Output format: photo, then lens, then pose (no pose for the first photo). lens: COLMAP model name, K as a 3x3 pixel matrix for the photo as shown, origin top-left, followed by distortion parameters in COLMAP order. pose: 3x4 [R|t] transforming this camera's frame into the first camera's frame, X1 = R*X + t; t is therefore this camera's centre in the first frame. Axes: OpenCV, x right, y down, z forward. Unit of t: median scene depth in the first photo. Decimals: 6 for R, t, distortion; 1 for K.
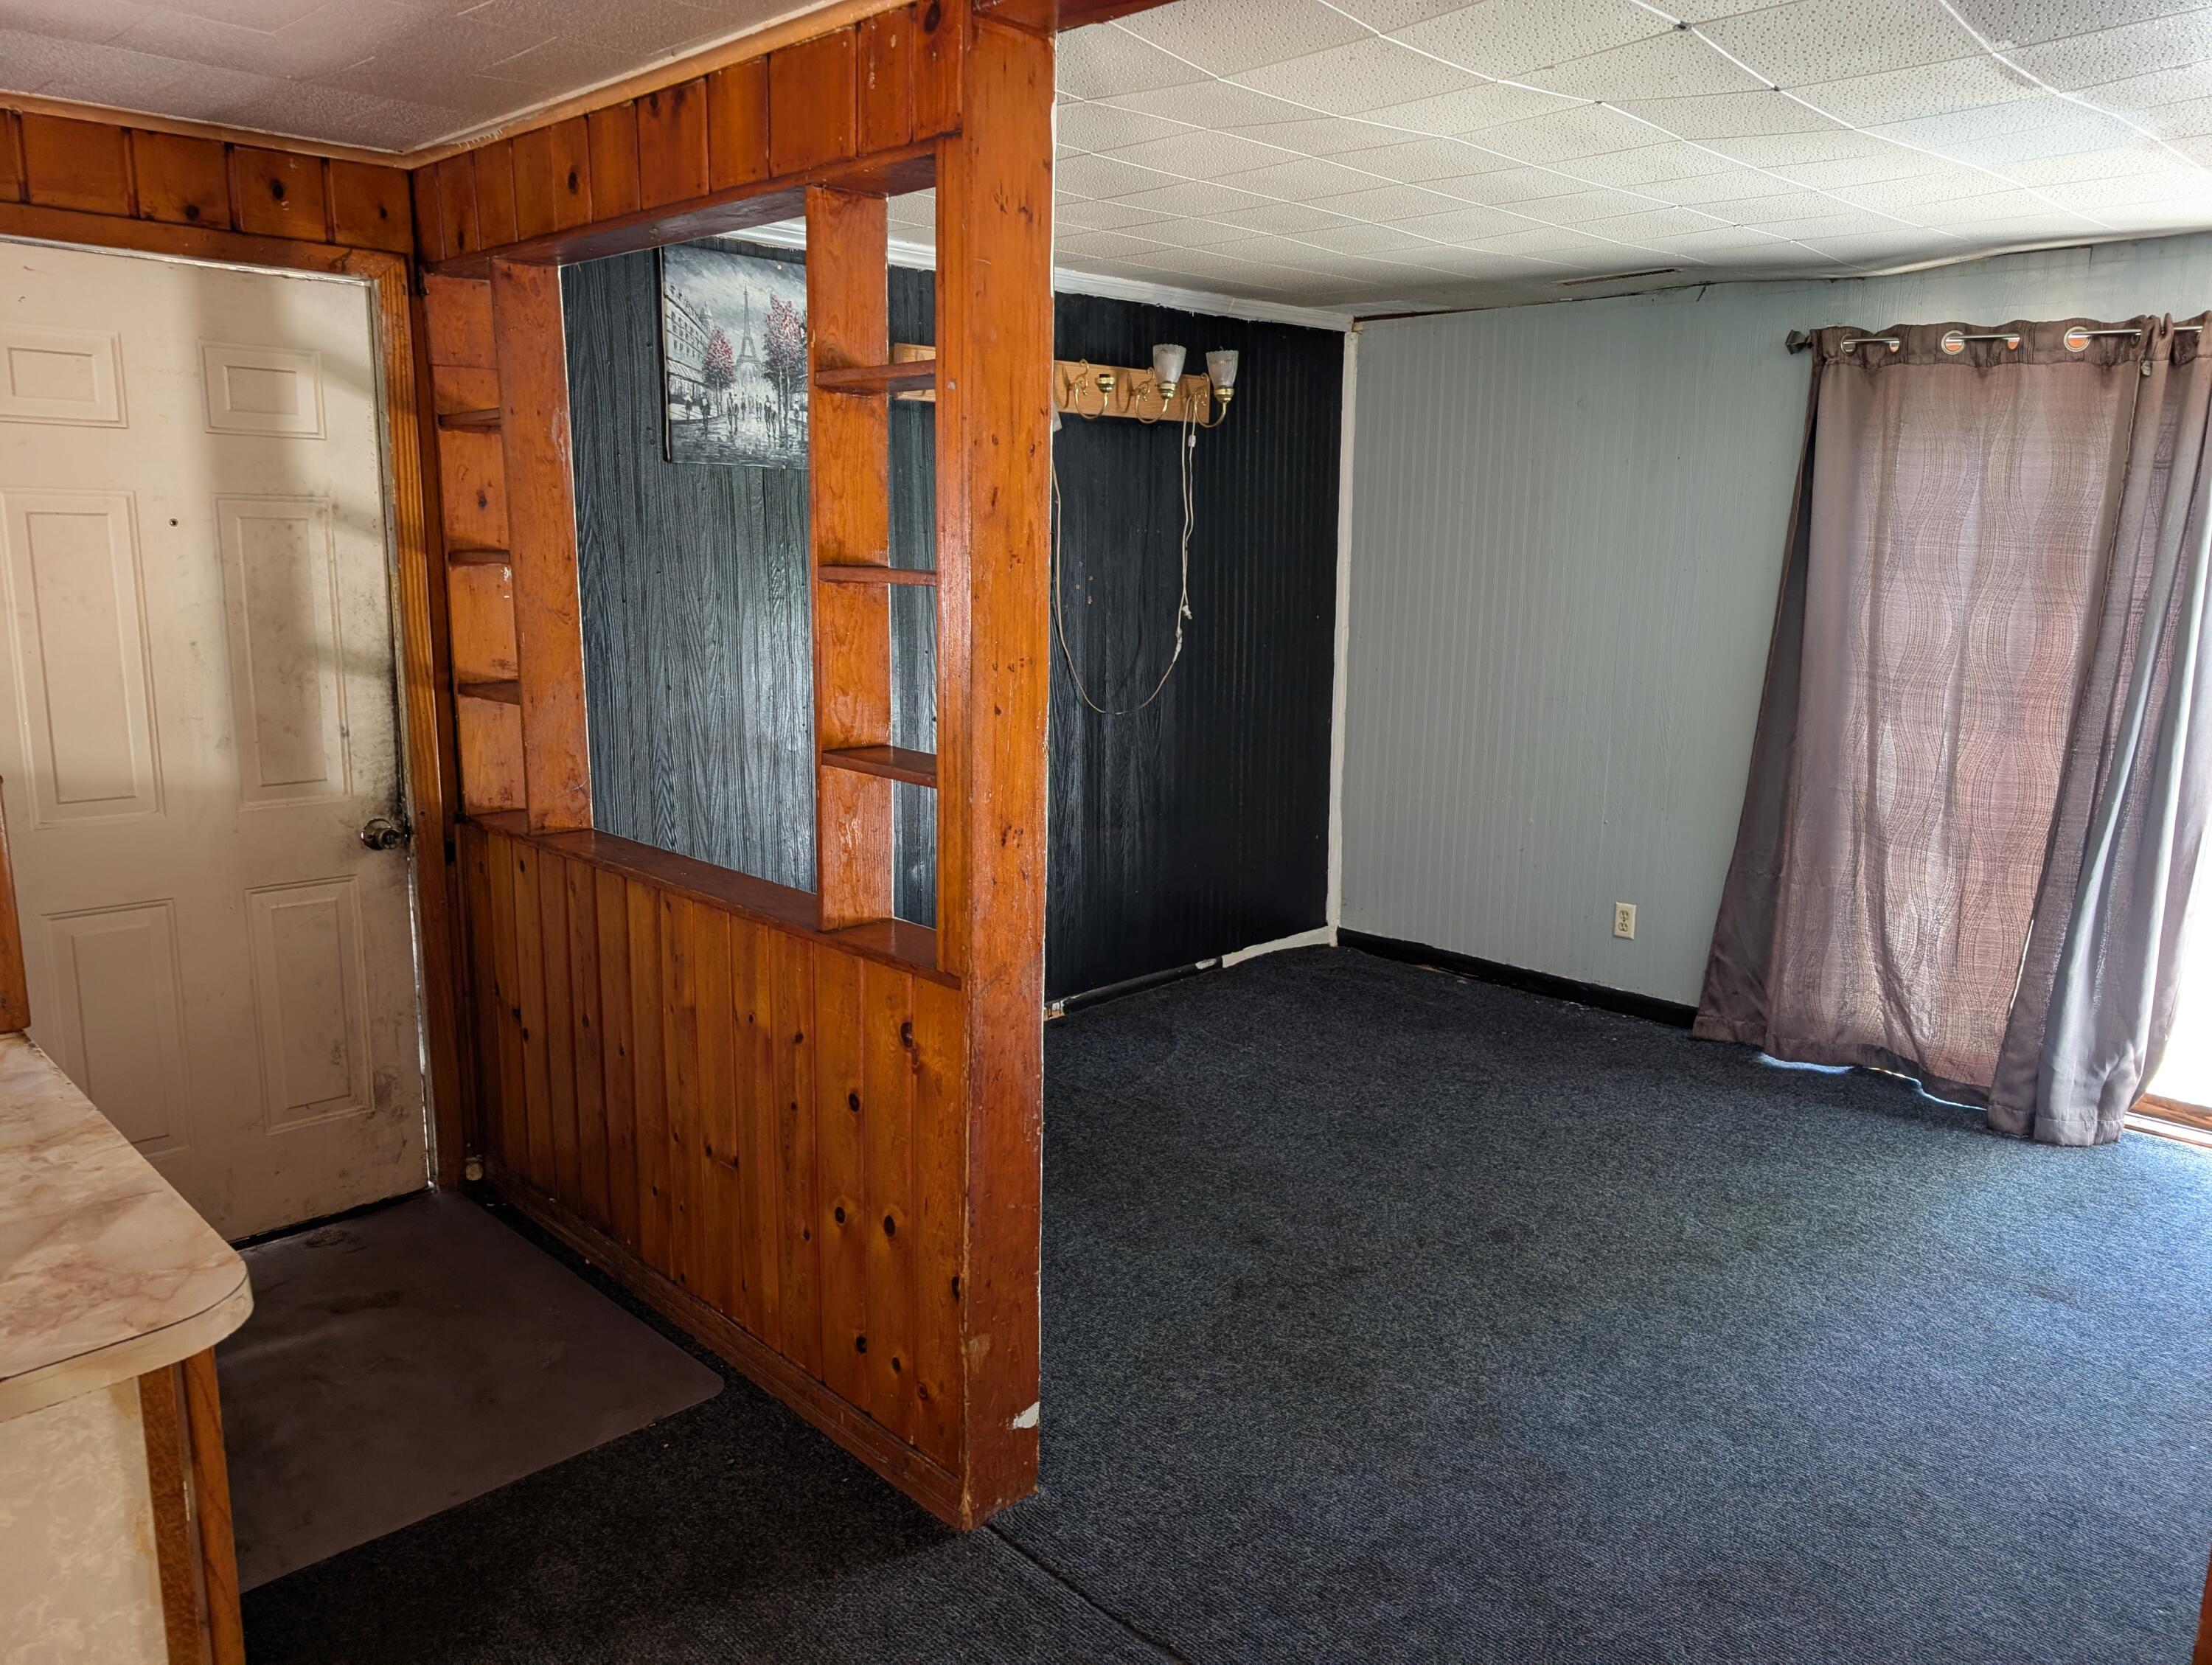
lens RADIAL K [[1564.1, 0, 1072.5], [0, 1564.1, 825.8], [0, 0, 1]] dist [0.002233, -0.004957]
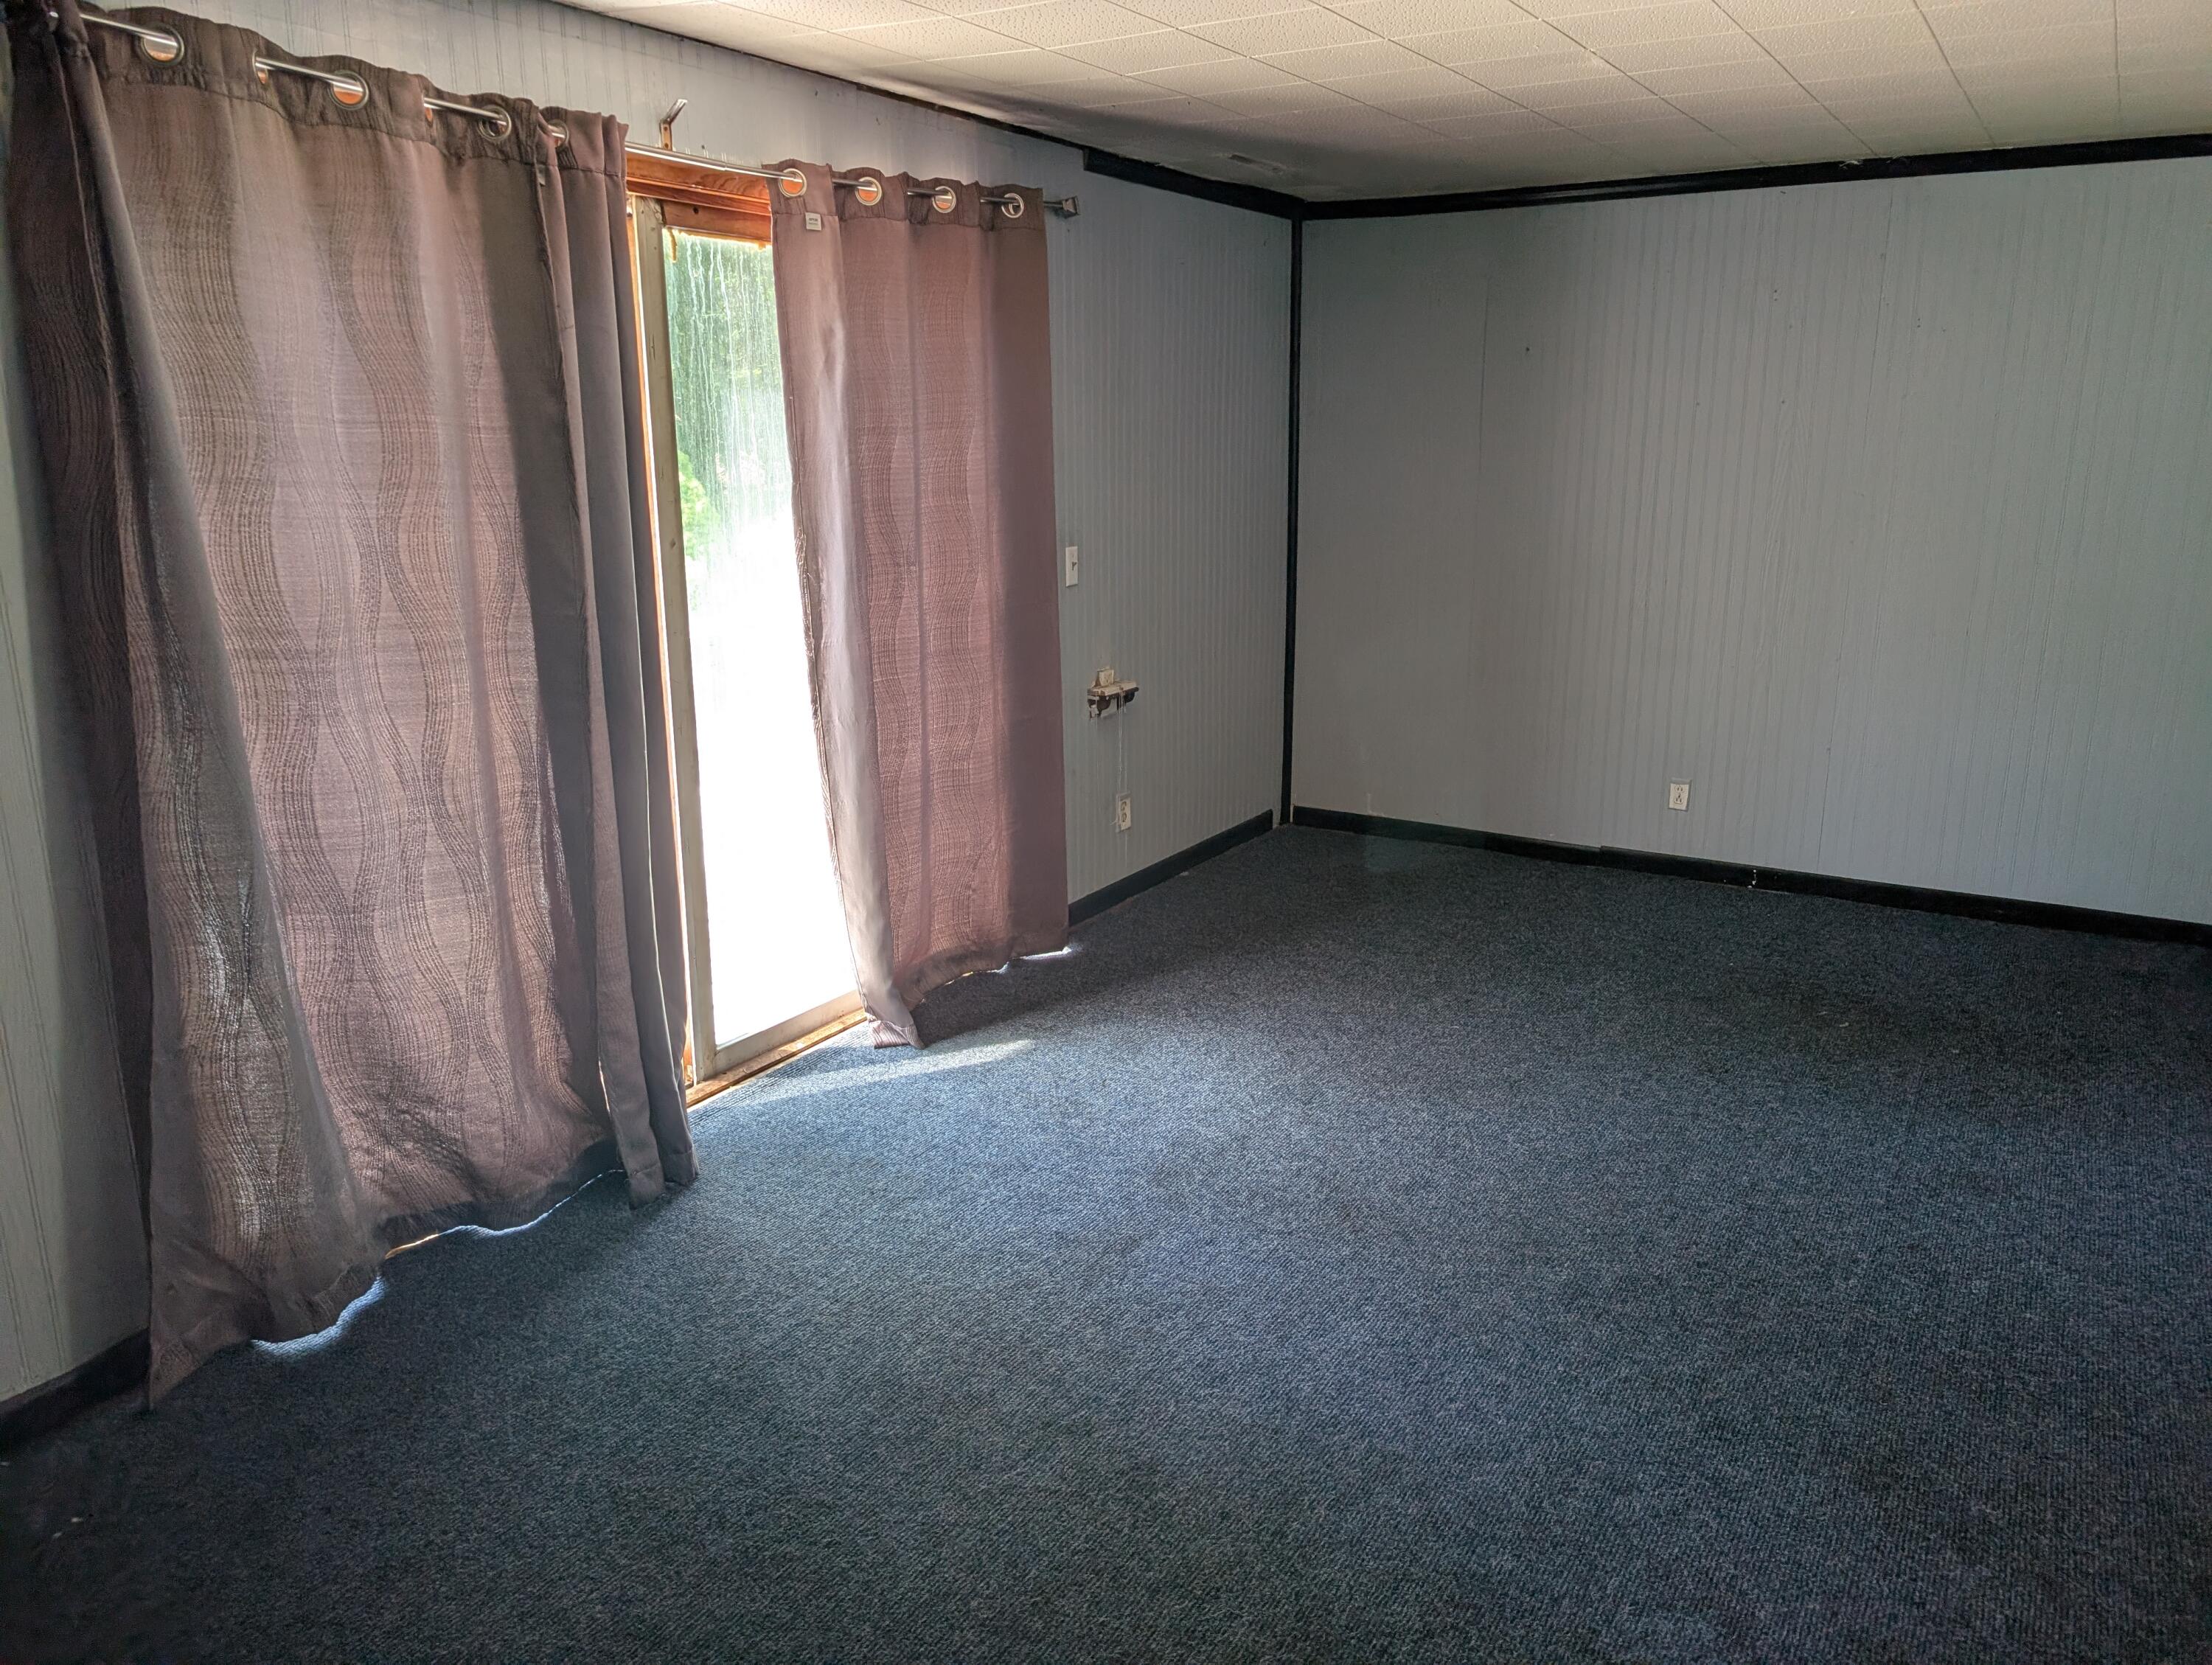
lens RADIAL K [[1564.1, 0, 1072.5], [0, 1564.1, 825.8], [0, 0, 1]] dist [0.002233, -0.004957]
pose [[-0.273337, -0.232473, 0.933404, -0.128900], [0.178659, 0.941204, 0.286734, -0.154602], [-0.945181, 0.245136, -0.215733, 0.898628]]
